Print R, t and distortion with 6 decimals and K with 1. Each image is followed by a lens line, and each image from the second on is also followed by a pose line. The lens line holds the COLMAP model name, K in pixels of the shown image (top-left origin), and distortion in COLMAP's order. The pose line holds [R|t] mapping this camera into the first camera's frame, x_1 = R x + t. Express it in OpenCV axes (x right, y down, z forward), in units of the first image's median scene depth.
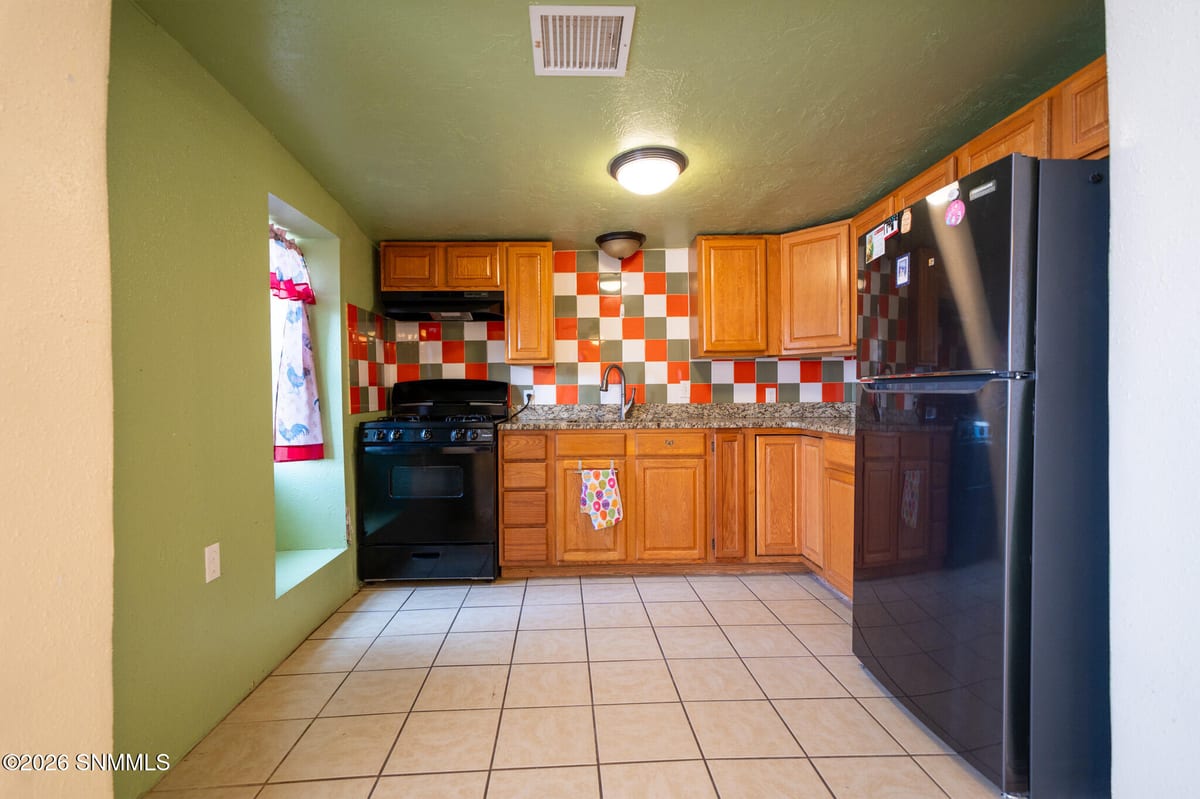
lens RADIAL K [[531.6, 0, 594.5], [0, 531.6, 399.8], [0, 0, 1]] dist [0.000278, 0.006905]
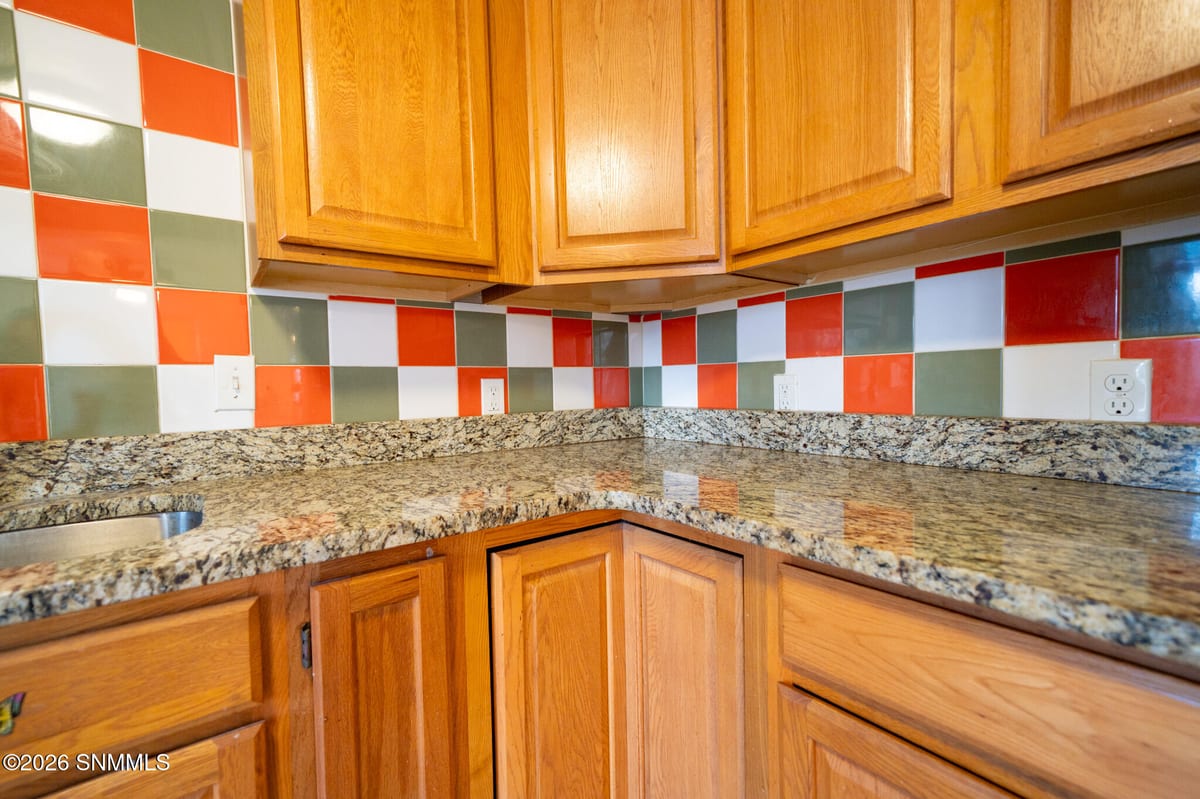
lens RADIAL K [[501.6, 0, 594.2], [0, 501.6, 403.7], [0, 0, 1]] dist [-0.000247, 0.000091]
pose [[0.807837, -0.031558, 0.588560, 0.182492], [0.019777, 0.999455, 0.026444, -0.012493], [-0.589074, -0.009722, 0.808021, 0.699745]]
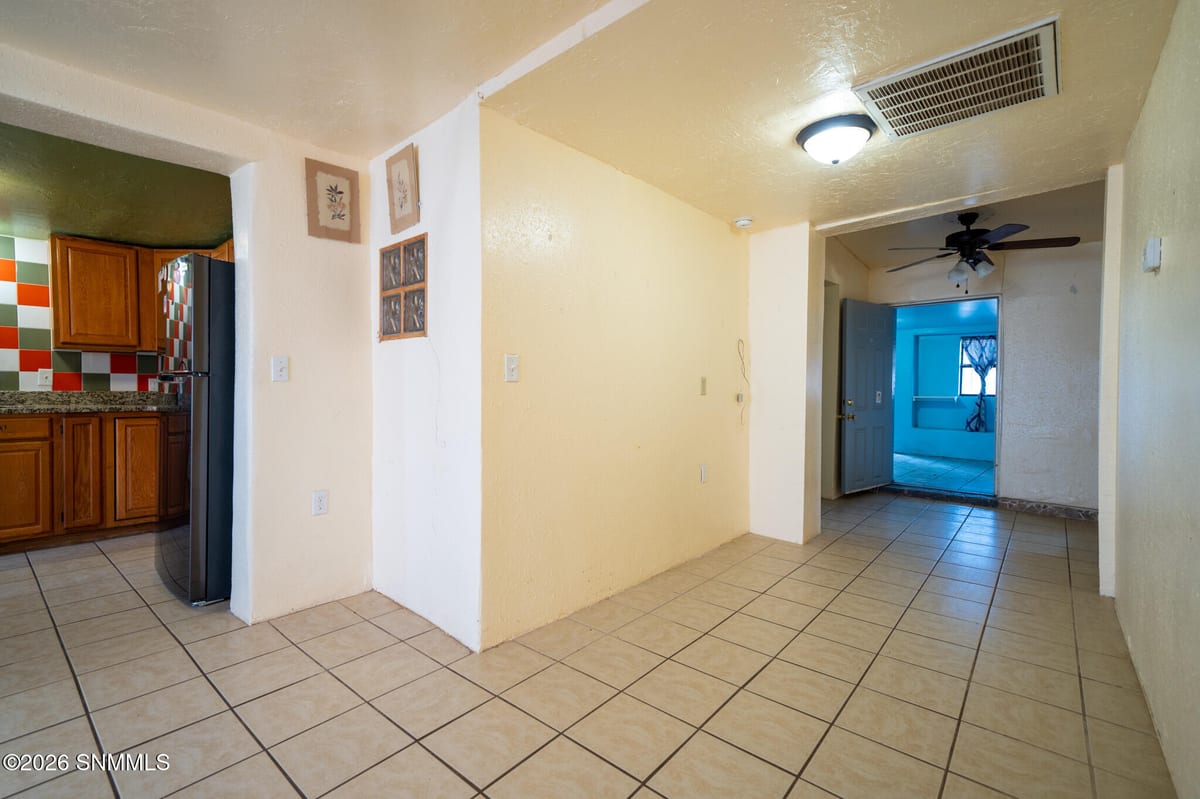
lens RADIAL K [[531.6, 0, 594.5], [0, 531.6, 399.8], [0, 0, 1]] dist [0.000278, 0.006905]
pose [[0.685119, -0.003842, 0.728421, 0.155759], [-0.007788, 0.999890, 0.012599, 0.002435], [-0.728389, -0.014305, 0.685014, -0.529716]]
